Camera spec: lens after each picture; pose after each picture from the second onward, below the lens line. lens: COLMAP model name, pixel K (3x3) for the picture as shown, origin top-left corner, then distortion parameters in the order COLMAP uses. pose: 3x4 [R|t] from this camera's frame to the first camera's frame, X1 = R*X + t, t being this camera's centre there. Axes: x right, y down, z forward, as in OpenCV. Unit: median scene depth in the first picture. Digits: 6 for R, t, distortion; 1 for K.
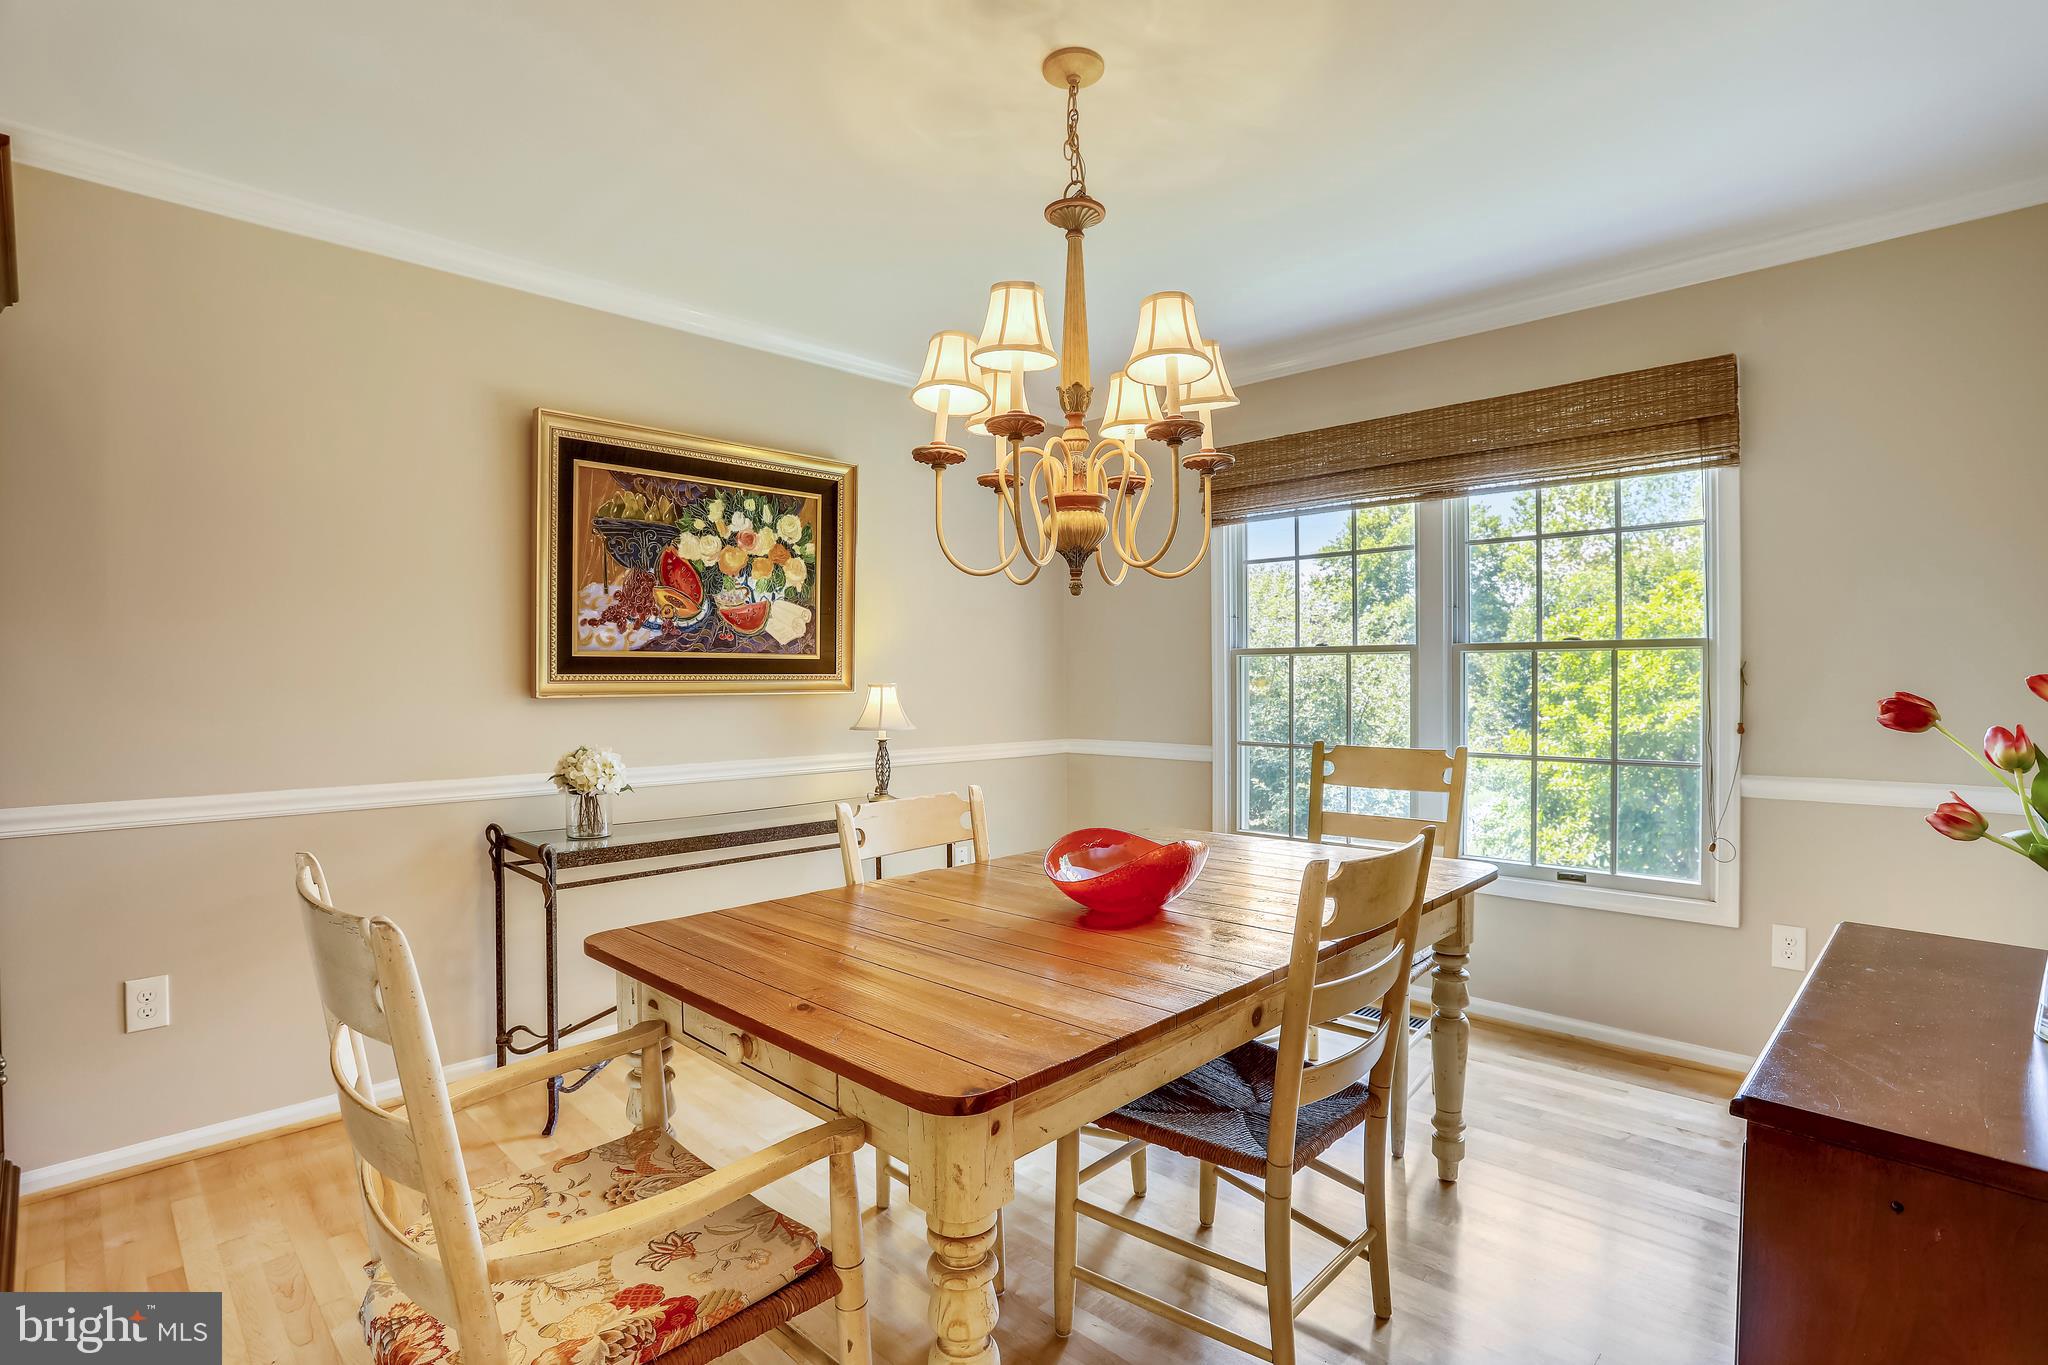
lens RADIAL K [[963.0, 0, 1024.0], [0, 963.0, 682.5], [0, 0, 1]] dist [-0.008873, -0.000593]
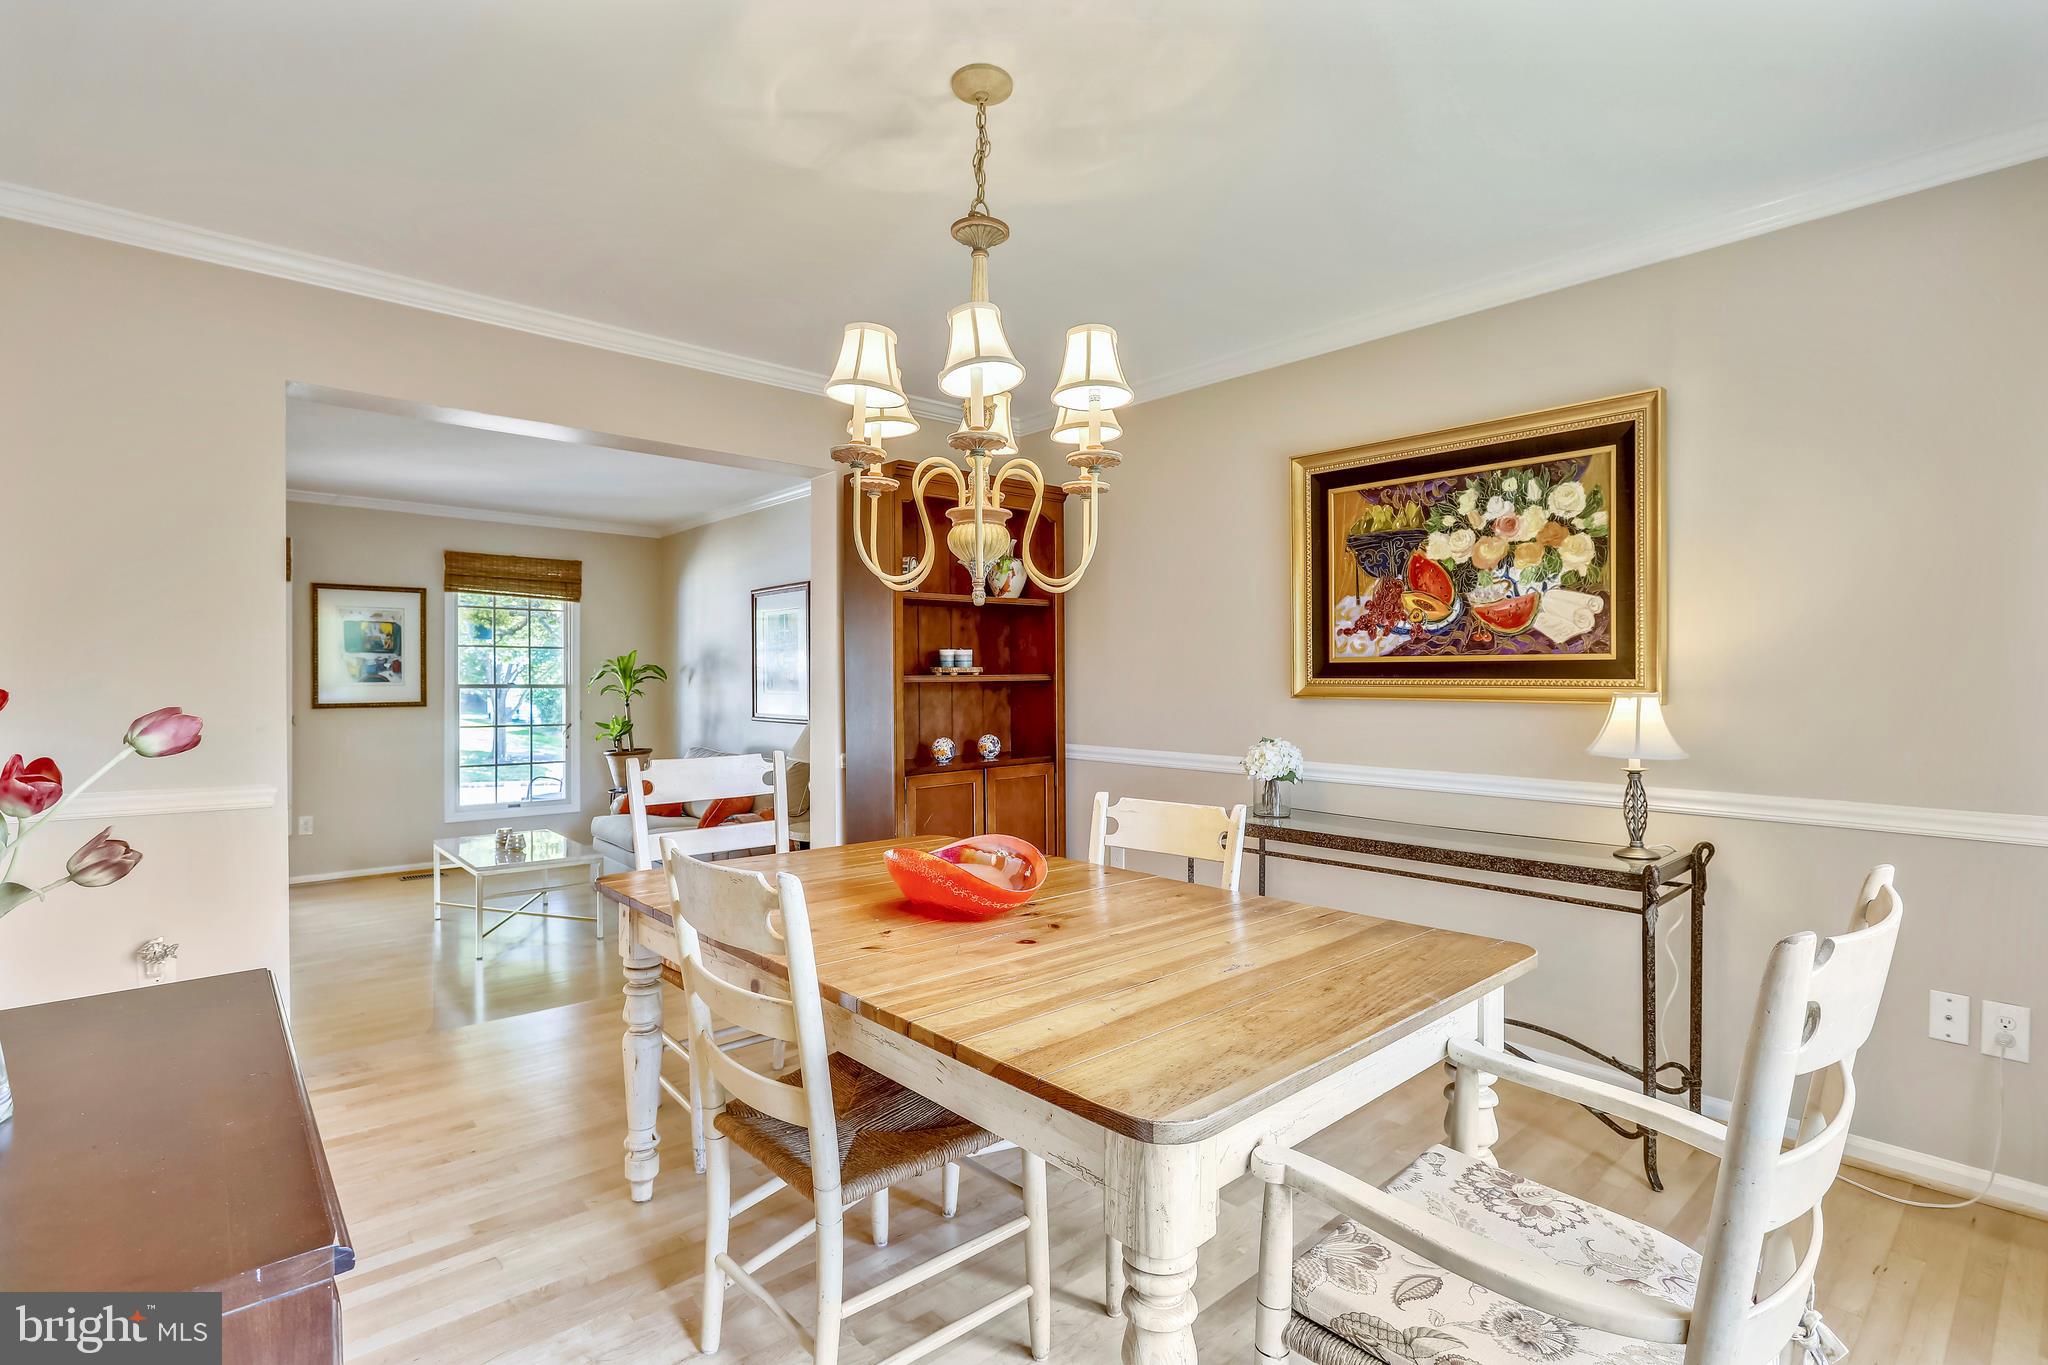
lens RADIAL K [[963.0, 0, 1024.0], [0, 963.0, 682.5], [0, 0, 1]] dist [-0.008873, -0.000593]
pose [[-0.015236, 0.003936, -0.999876, 0.607402], [-0.012973, 0.999907, 0.004134, -0.003423], [0.999800, 0.013034, -0.015183, 0.588087]]
